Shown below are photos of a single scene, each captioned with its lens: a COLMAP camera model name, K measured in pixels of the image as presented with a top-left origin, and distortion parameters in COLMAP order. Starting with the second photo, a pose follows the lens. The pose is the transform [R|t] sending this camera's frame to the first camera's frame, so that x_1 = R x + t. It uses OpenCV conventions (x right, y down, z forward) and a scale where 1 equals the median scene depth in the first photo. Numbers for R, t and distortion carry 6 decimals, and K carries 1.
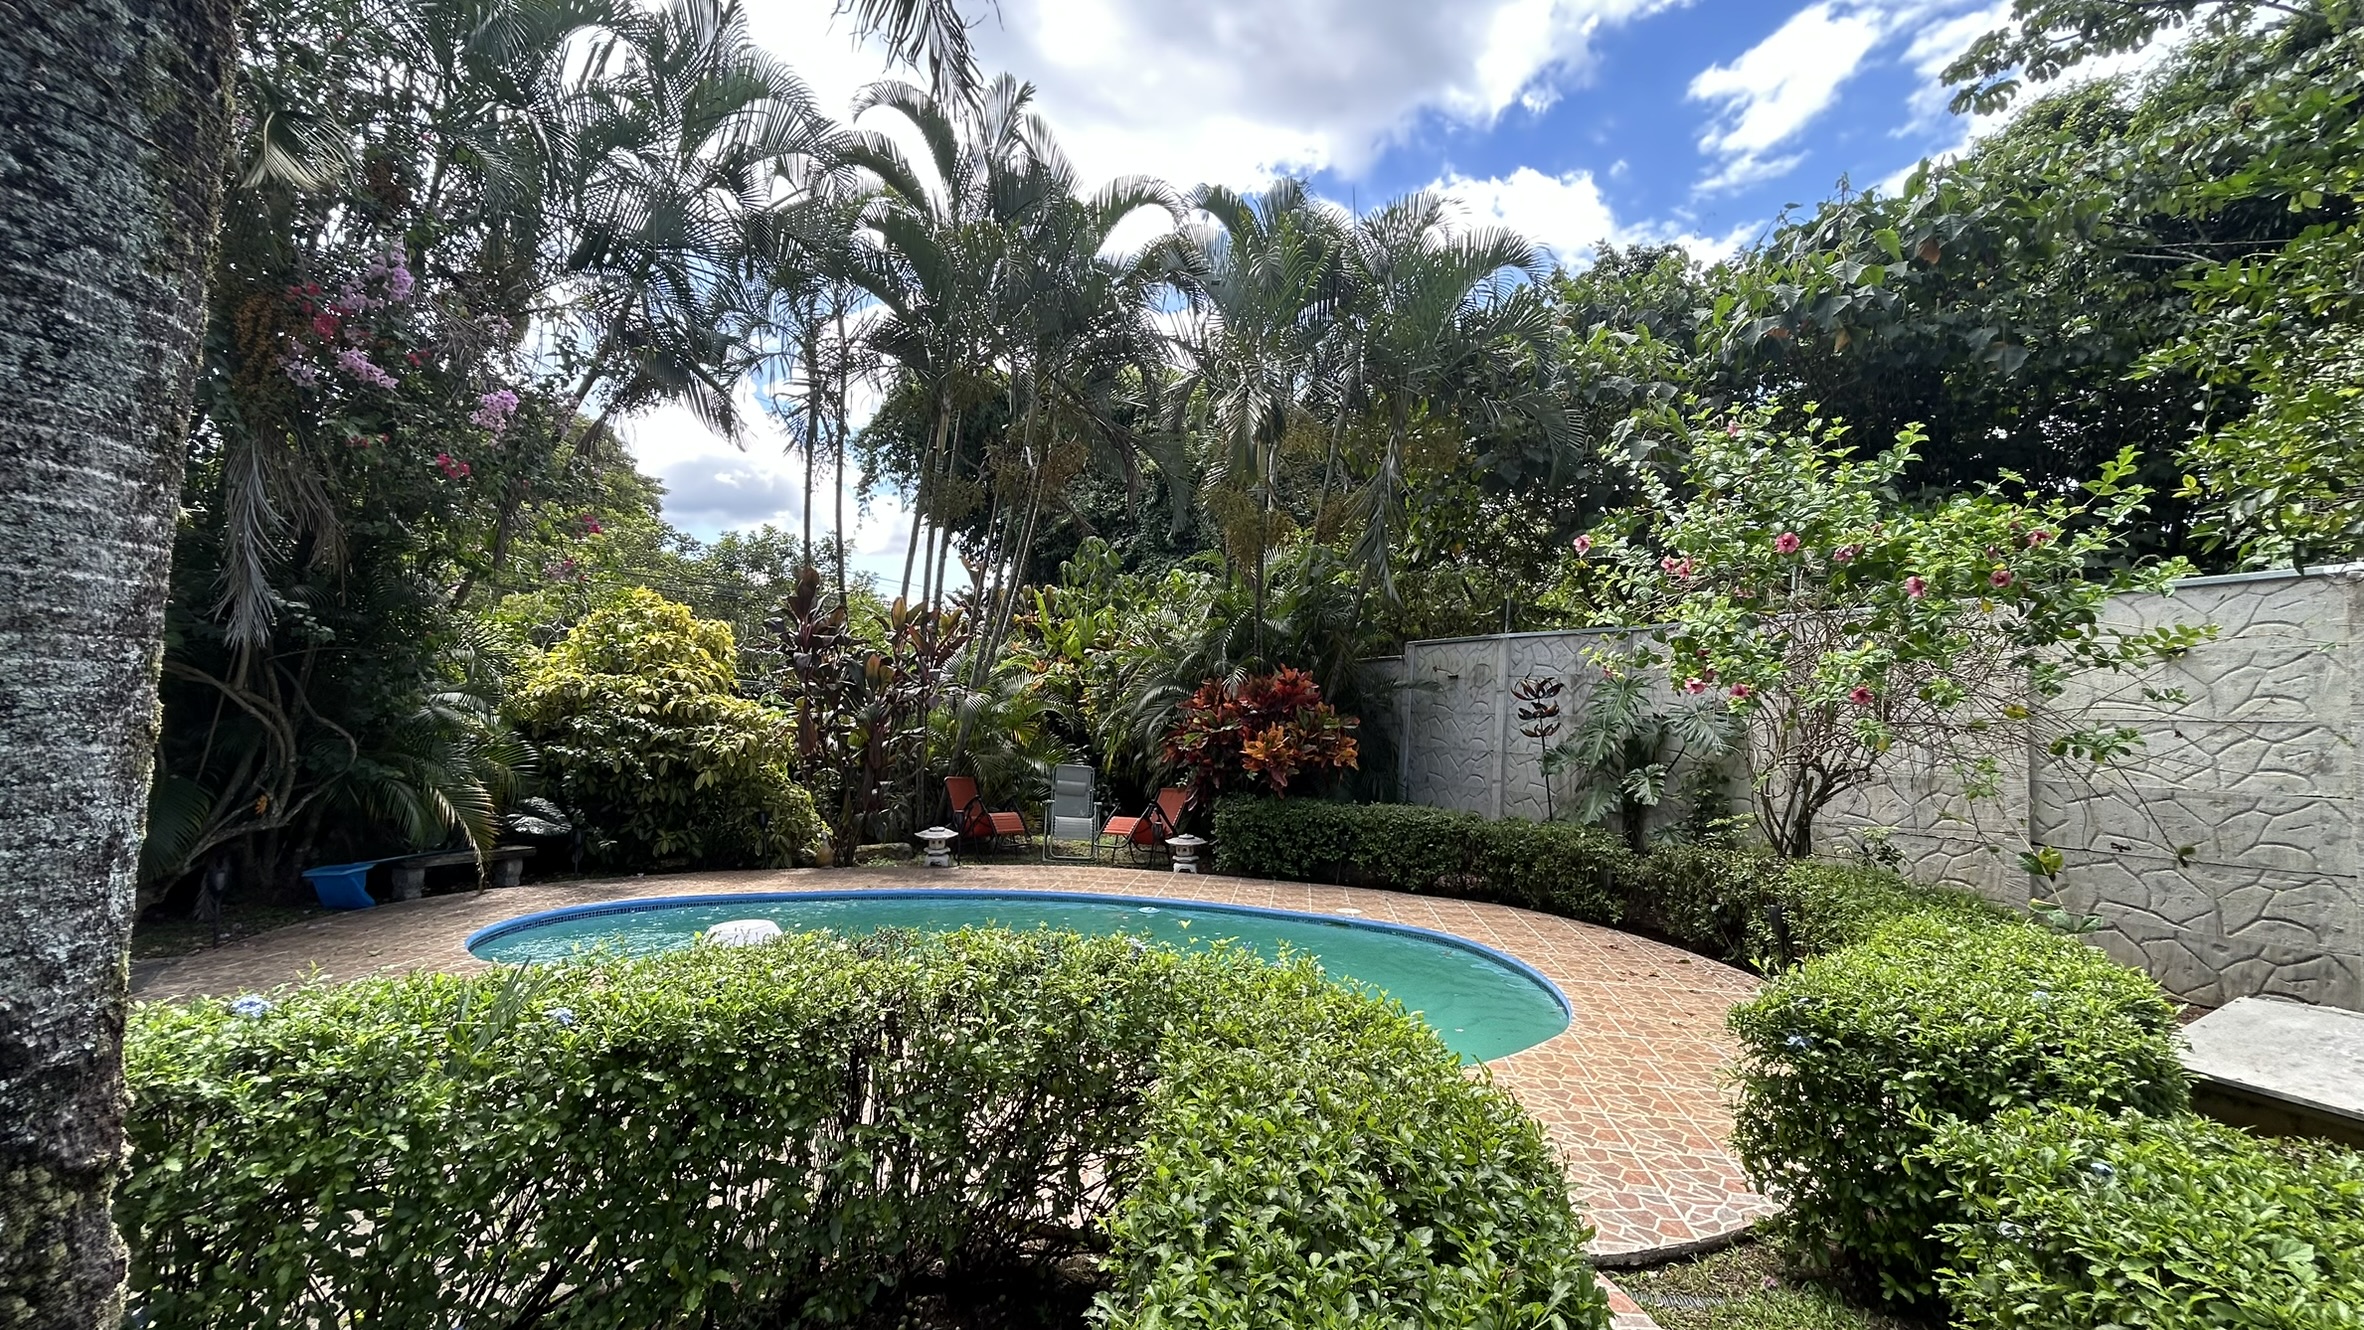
lens RADIAL K [[955.3, 0, 1180.2], [0, 955.3, 670.7], [0, 0, 1]] dist [-0.003485, -0.000208]
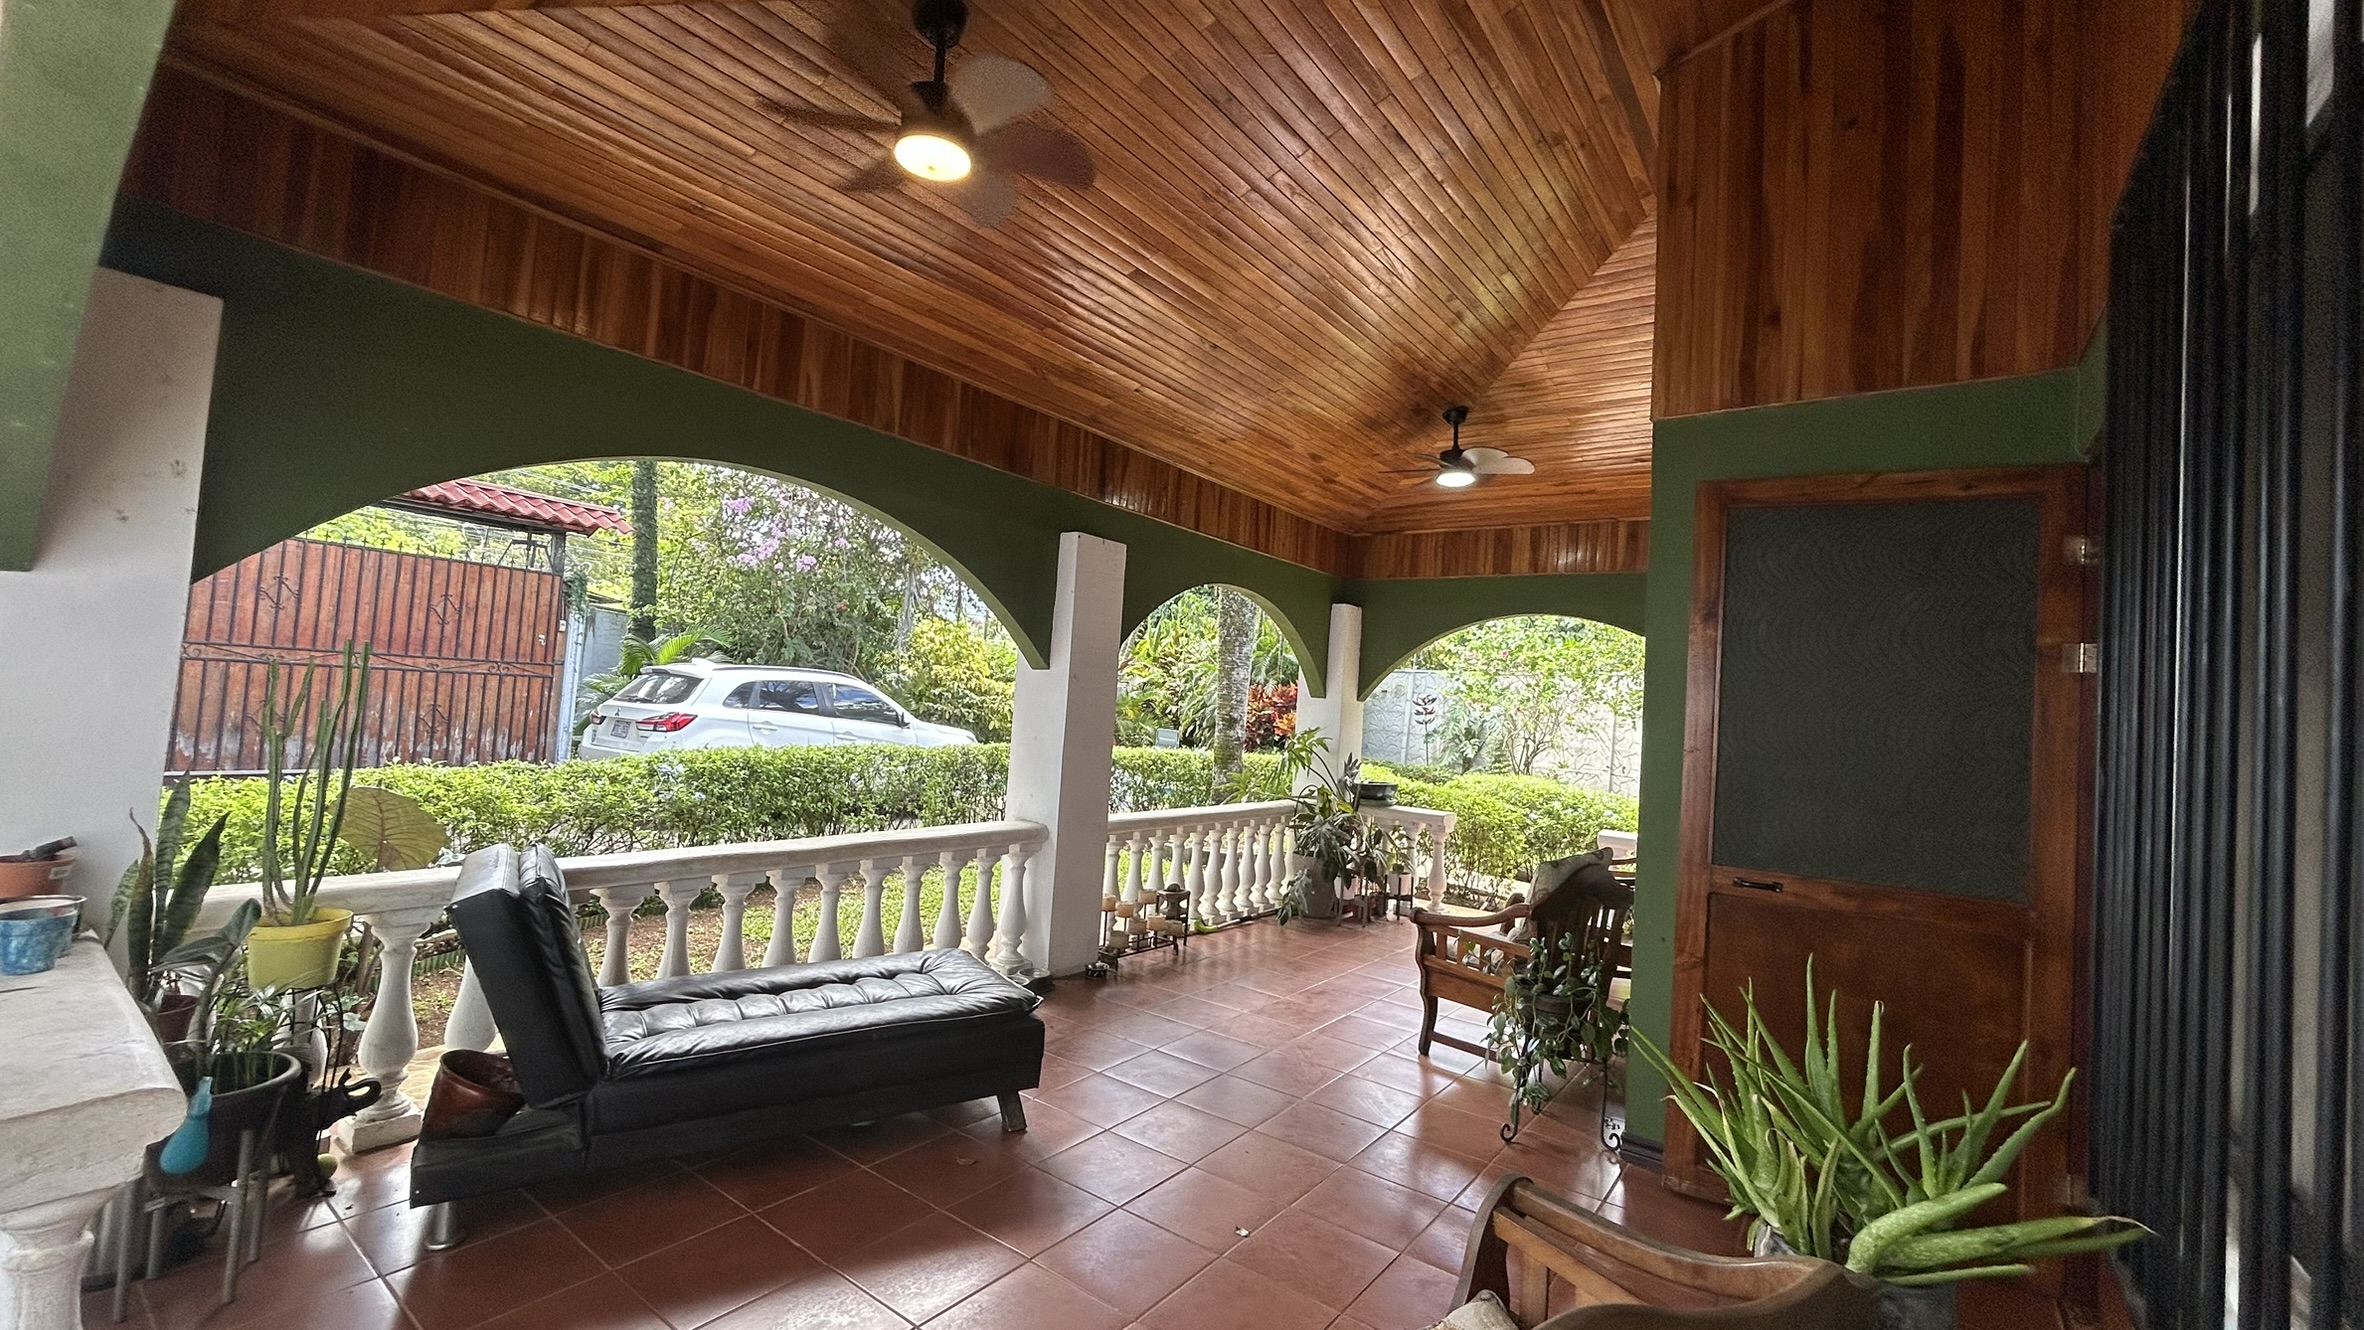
lens RADIAL K [[955.3, 0, 1187.7], [0, 955.3, 657.3], [0, 0, 1]] dist [-0.003485, -0.000208]
pose [[0.995995, 0.057813, 0.068208, -0.223103], [-0.057462, 0.998322, -0.007101, -0.024503], [-0.068504, 0.003154, 0.997646, -0.817387]]
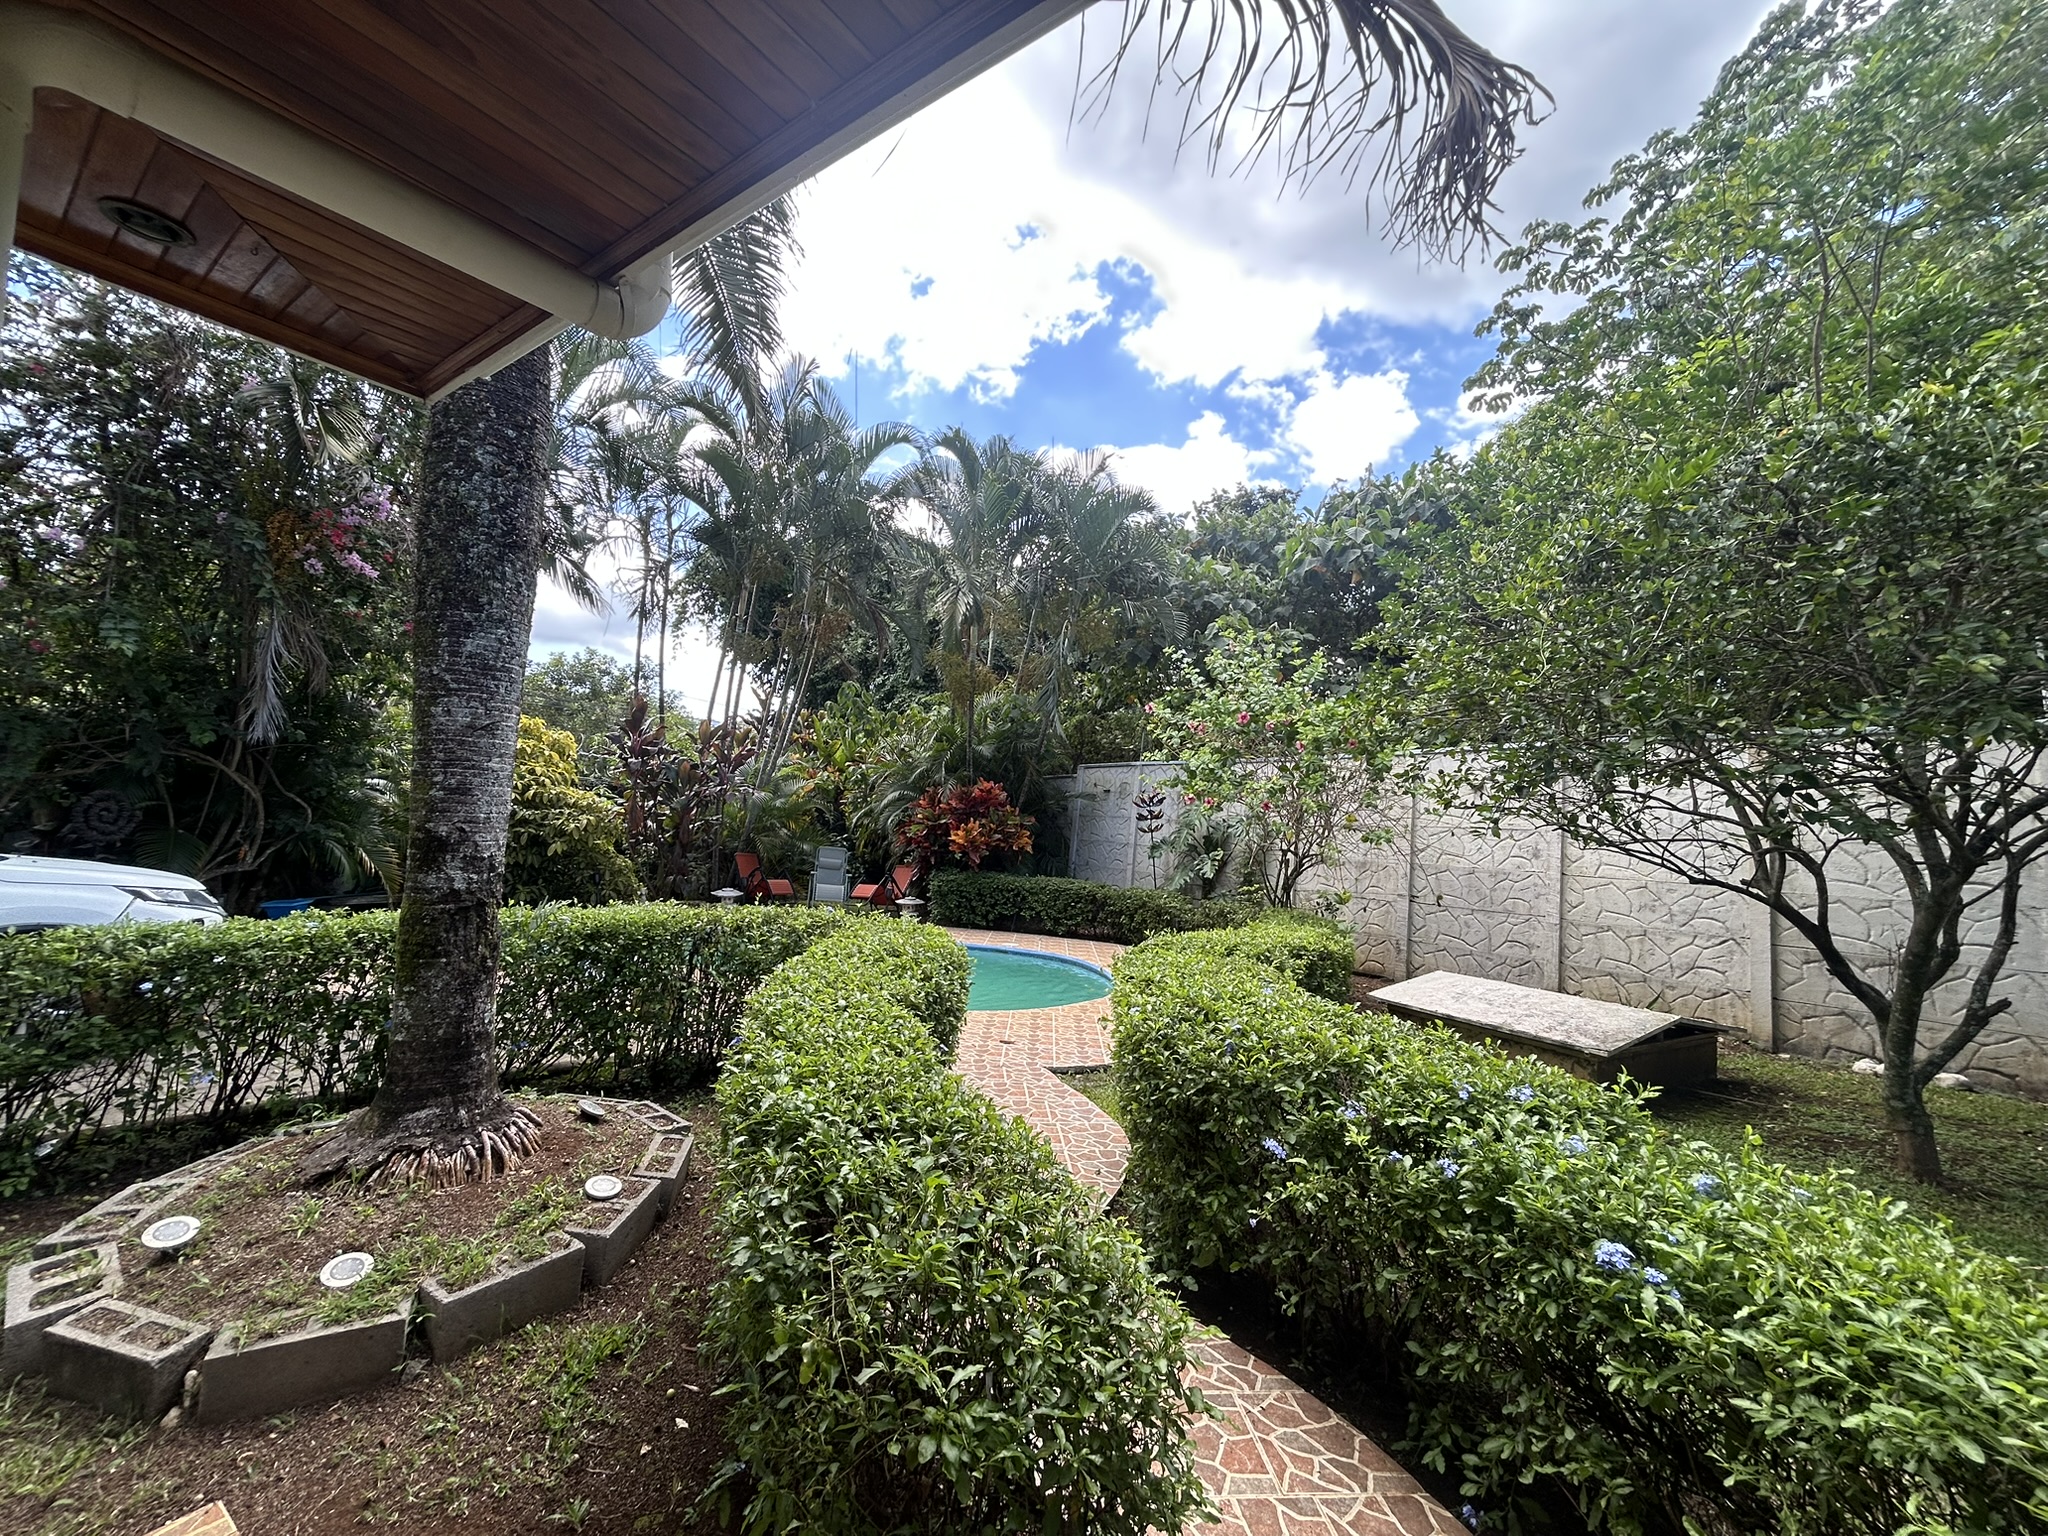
lens RADIAL K [[831.5, 0, 1026.1], [0, 831.5, 767.3], [0, 0, 1]] dist [-0.004592, 0.000331]
pose [[0.994982, 0.034014, 0.094093, 0.051613], [-0.032350, 0.999293, -0.019158, -0.000991], [-0.094678, 0.016018, 0.995379, -0.222764]]
